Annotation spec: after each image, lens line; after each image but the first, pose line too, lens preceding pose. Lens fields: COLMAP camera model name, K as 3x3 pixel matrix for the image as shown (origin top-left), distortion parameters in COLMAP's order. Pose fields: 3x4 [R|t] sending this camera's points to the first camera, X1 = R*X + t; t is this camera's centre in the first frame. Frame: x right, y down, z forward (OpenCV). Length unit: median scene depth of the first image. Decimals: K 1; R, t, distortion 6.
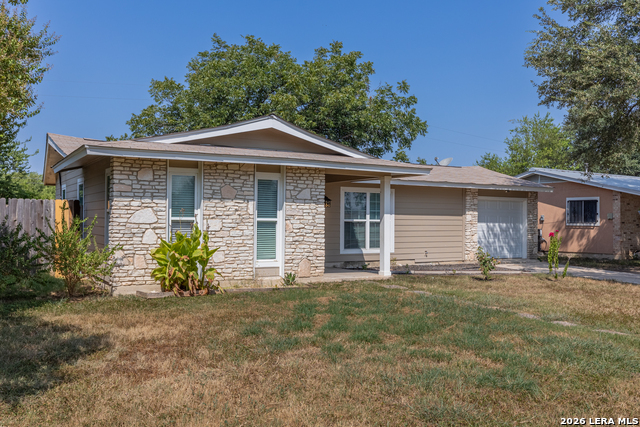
lens RADIAL K [[596.4, 0, 320.3], [0, 596.4, 216.1], [0, 0, 1]] dist [0.004885, 0.000000]
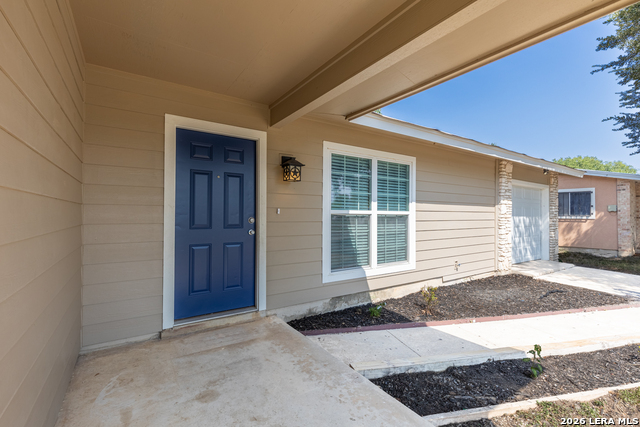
lens RADIAL K [[288.1, 0, 319.8], [0, 288.1, 213.7], [0, 0, 1]] dist [0.005870, 0.000125]
pose [[0.998450, -0.002013, 0.055613, 0.017224], [0.001835, 0.999993, 0.003269, 0.007313], [-0.055620, -0.003161, 0.998447, 0.729028]]
